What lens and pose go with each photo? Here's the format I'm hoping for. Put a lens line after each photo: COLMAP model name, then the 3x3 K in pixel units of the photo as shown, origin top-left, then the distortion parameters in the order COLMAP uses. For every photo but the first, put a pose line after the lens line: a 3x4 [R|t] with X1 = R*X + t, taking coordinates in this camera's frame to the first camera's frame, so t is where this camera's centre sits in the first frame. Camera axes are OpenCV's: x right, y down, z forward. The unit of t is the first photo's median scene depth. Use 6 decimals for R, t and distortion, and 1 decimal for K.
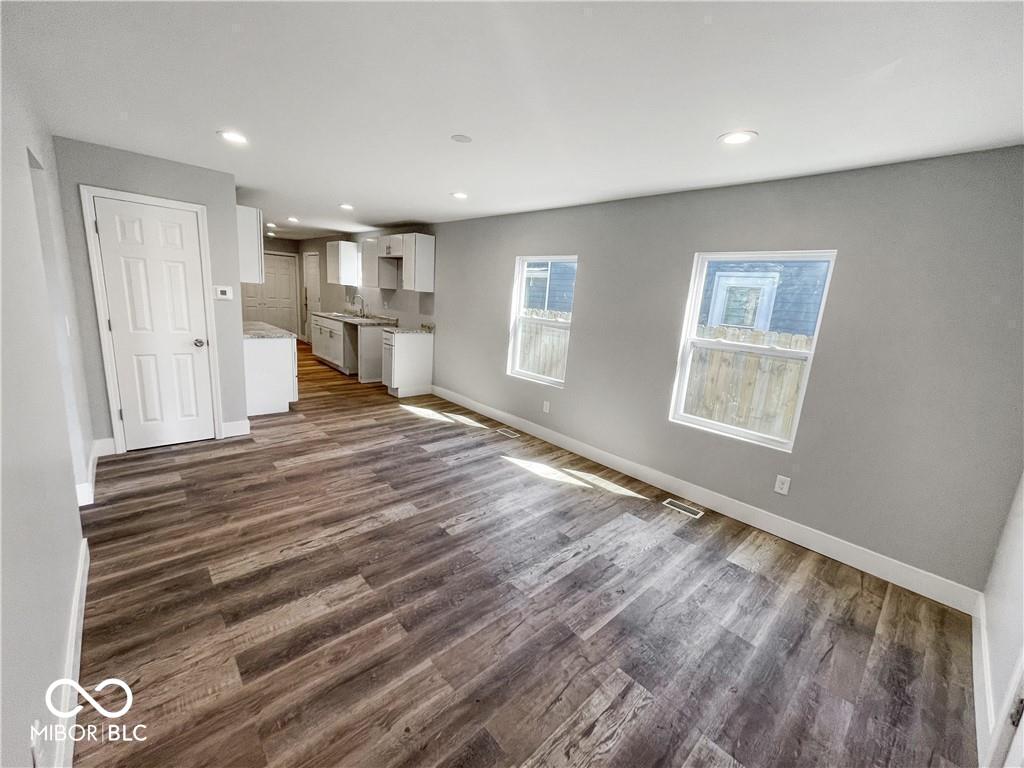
lens RADIAL K [[414.4, 0, 521.8], [0, 414.4, 383.8], [0, 0, 1]] dist [-0.001393, 0.003472]
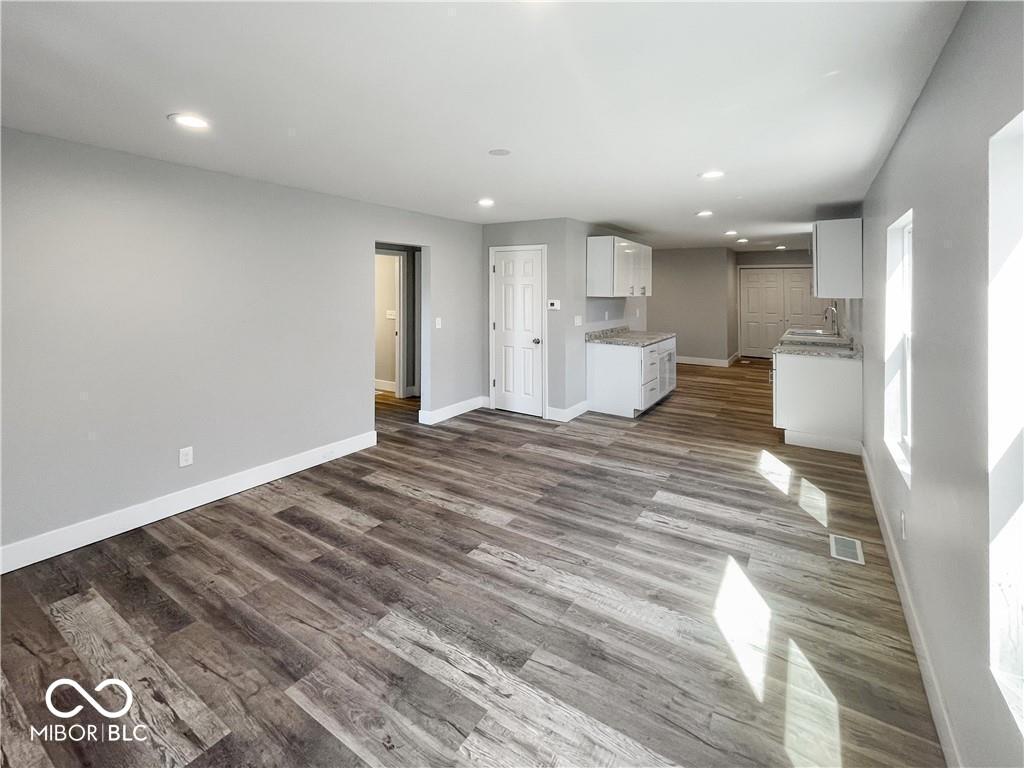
lens RADIAL K [[414.4, 0, 510.1], [0, 414.4, 379.4], [0, 0, 1]] dist [-0.001393, 0.003472]
pose [[0.260225, 0.144525, -0.954670, 0.791648], [-0.196471, 0.975974, 0.094196, -0.152417], [0.945347, 0.163053, 0.282368, 0.857564]]
